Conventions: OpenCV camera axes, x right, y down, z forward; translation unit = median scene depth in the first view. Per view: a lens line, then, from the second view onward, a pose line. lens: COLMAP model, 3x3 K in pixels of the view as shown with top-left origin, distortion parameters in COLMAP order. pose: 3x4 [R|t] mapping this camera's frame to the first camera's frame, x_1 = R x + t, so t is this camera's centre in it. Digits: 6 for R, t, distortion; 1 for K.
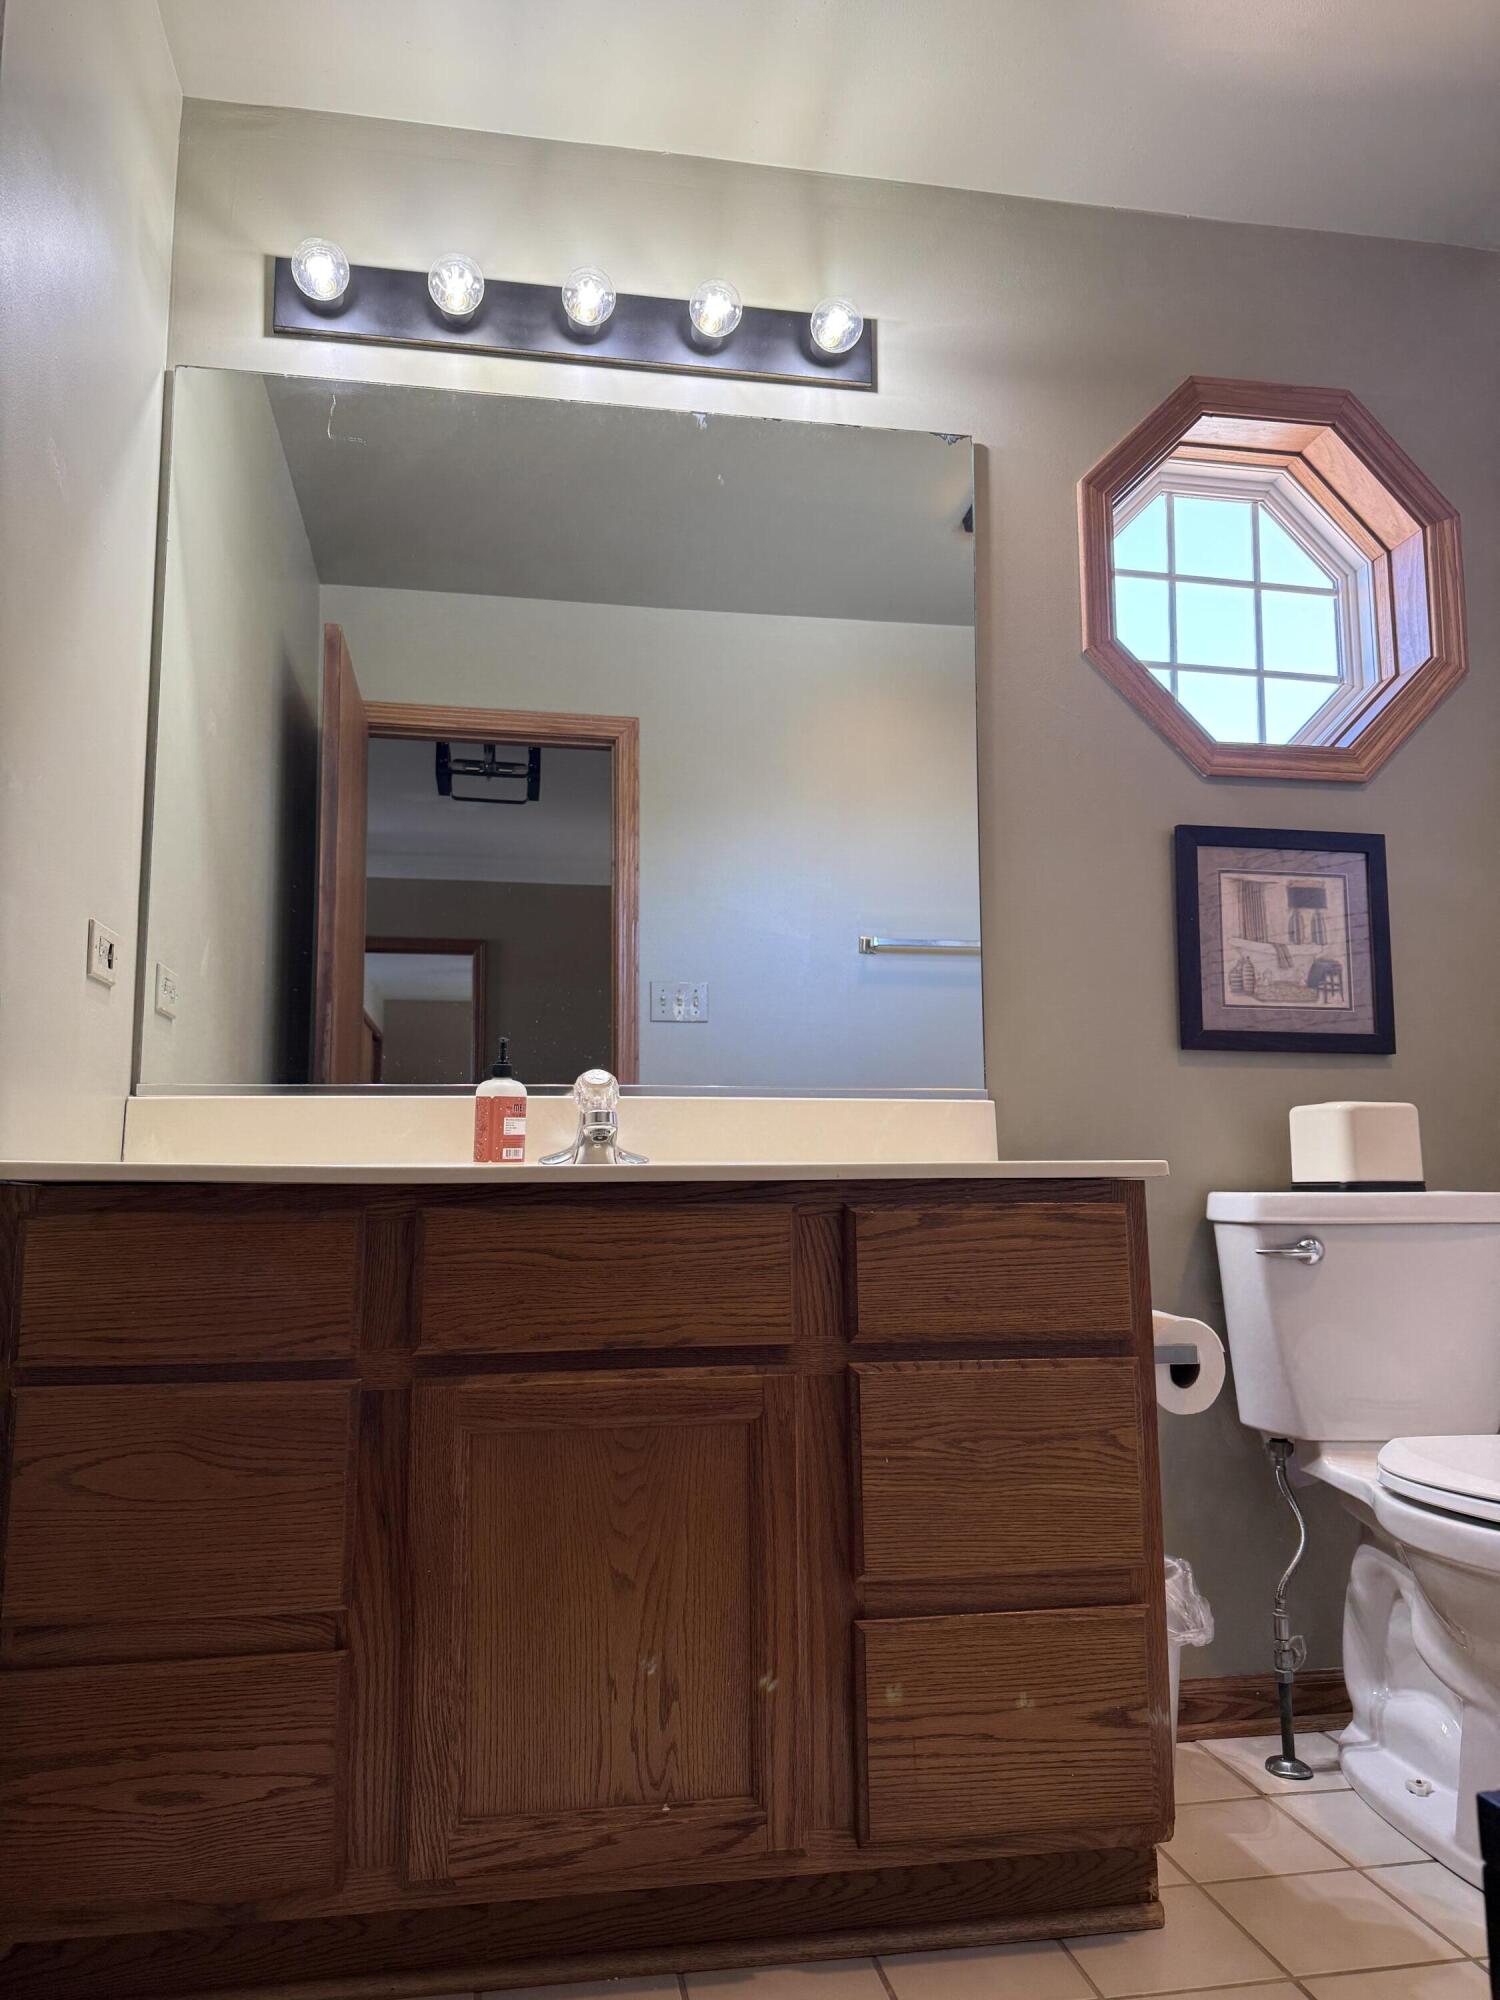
lens RADIAL K [[1461.7, 0, 750.0], [0, 1461.7, 1000.0], [0, 0, 1]] dist [0.040800, -0.091727]
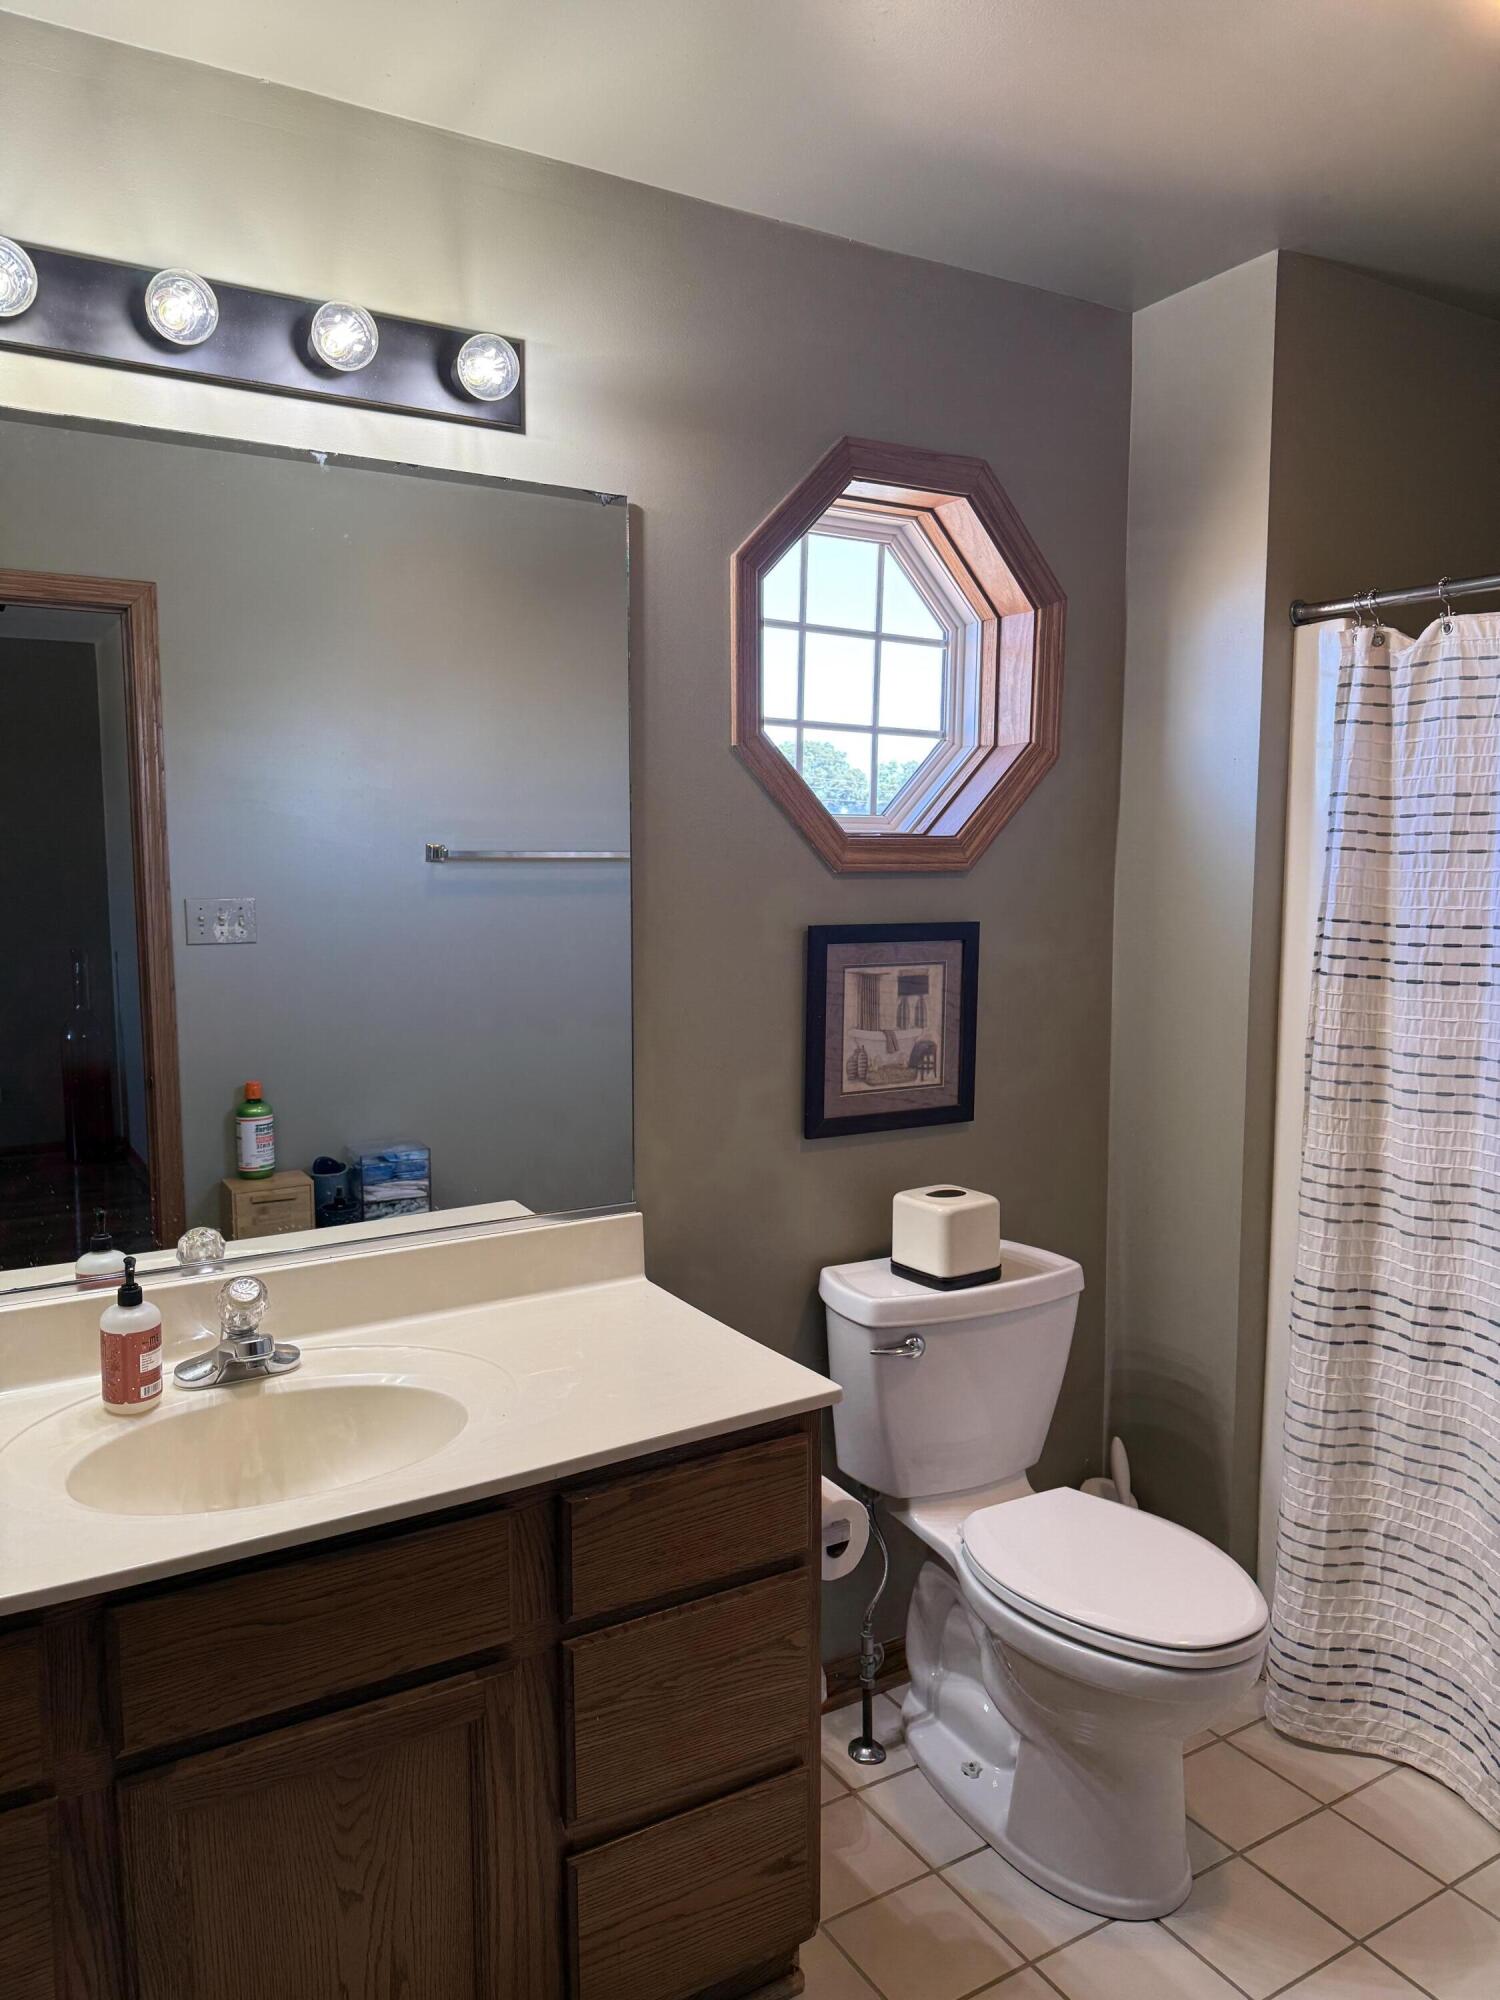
lens RADIAL K [[1409.0, 0, 750.0], [0, 1409.0, 1000.0], [0, 0, 1]] dist [0.058085, -0.054496]
pose [[0.932617, -0.035262, 0.359141, -0.107246], [-0.058117, 0.967547, 0.245916, -0.309724], [-0.356157, -0.250218, 0.900302, 0.105672]]
